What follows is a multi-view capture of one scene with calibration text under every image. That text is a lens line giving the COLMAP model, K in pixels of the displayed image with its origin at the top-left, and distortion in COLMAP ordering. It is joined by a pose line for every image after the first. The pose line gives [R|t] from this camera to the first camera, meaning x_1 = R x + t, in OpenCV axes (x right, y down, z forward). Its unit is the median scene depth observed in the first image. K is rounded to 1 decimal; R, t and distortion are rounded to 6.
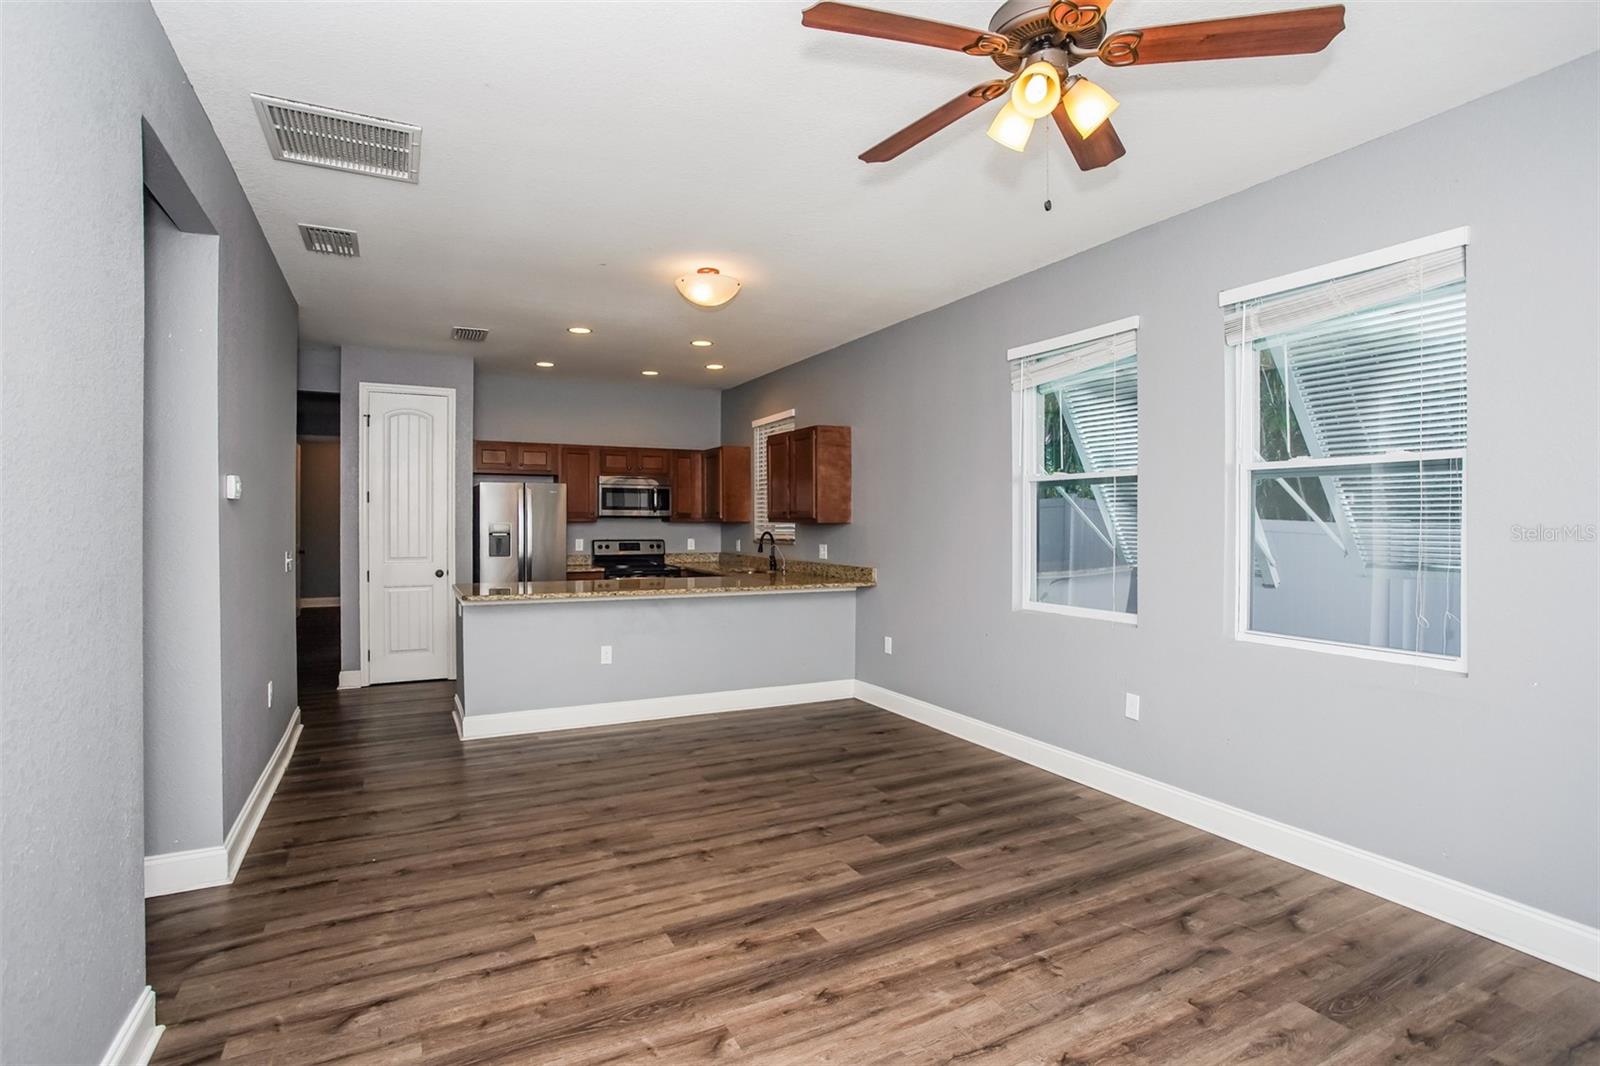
lens RADIAL K [[790.6, 0, 803.4], [0, 790.6, 528.2], [0, 0, 1]] dist [-0.053156, 0.019938]
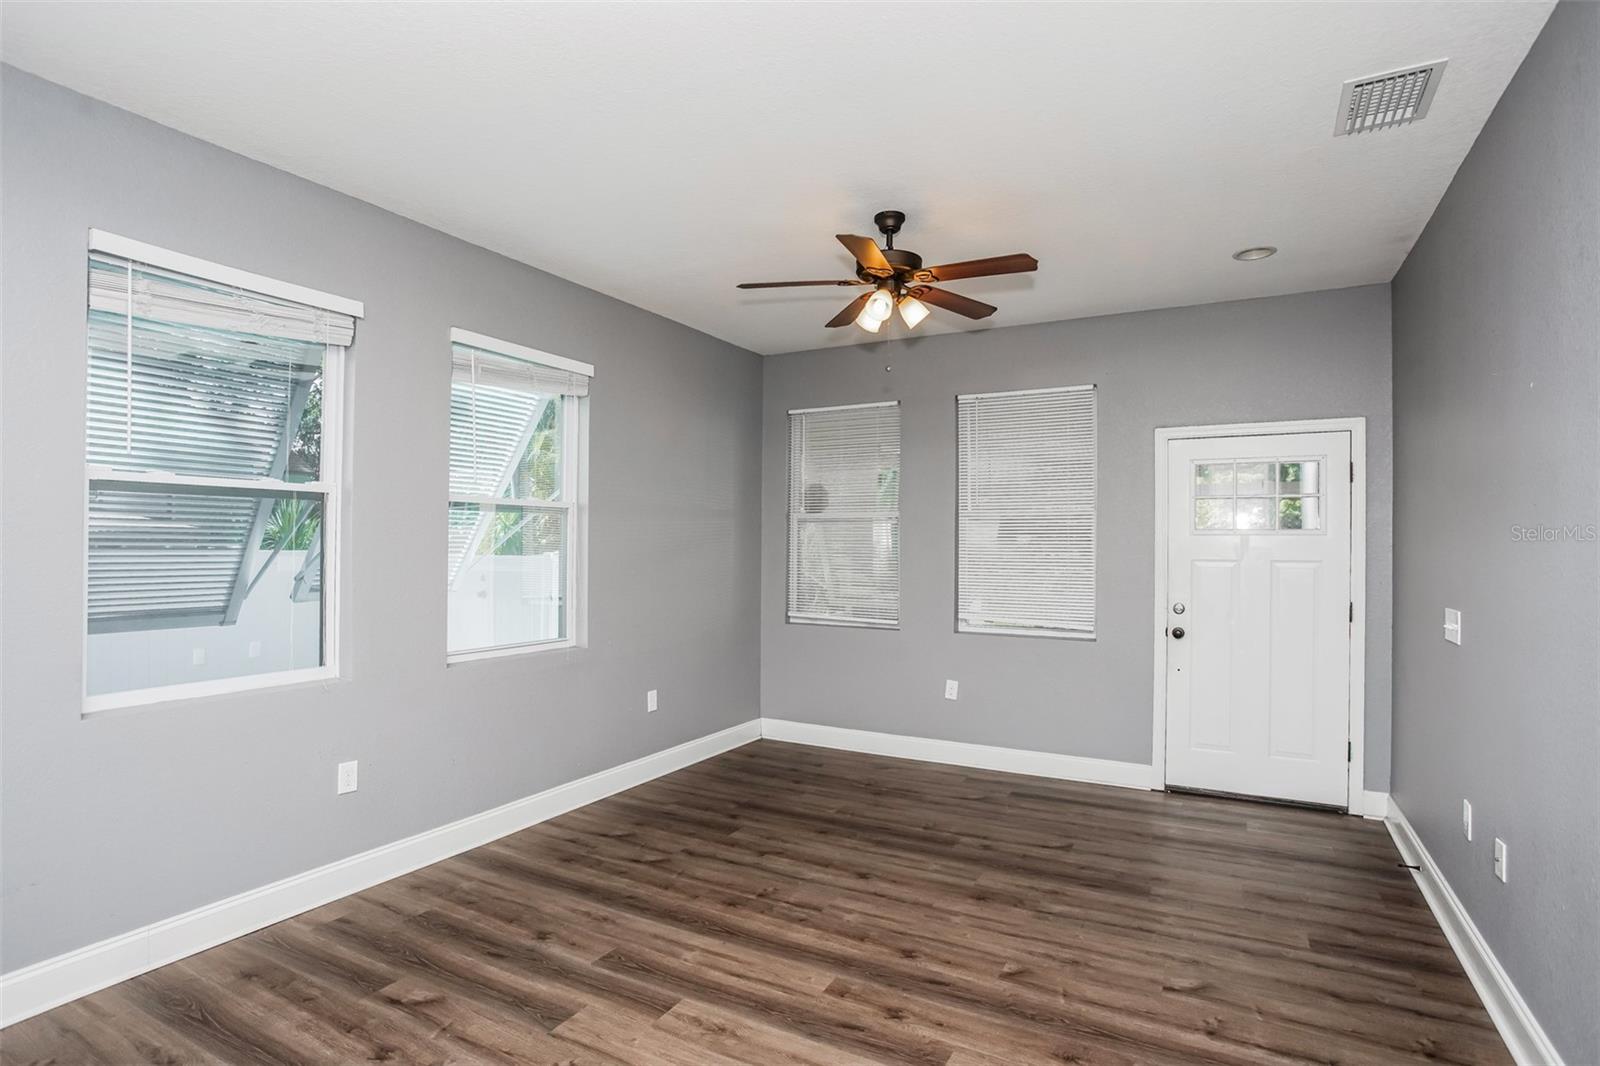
lens RADIAL K [[790.6, 0, 824.1], [0, 790.6, 541.0], [0, 0, 1]] dist [-0.053156, 0.019938]
pose [[-0.564331, -0.003273, 0.825542, -0.477861], [-0.000526, 0.999993, 0.003605, -0.016069], [-0.825548, 0.001600, -0.564329, 0.971495]]
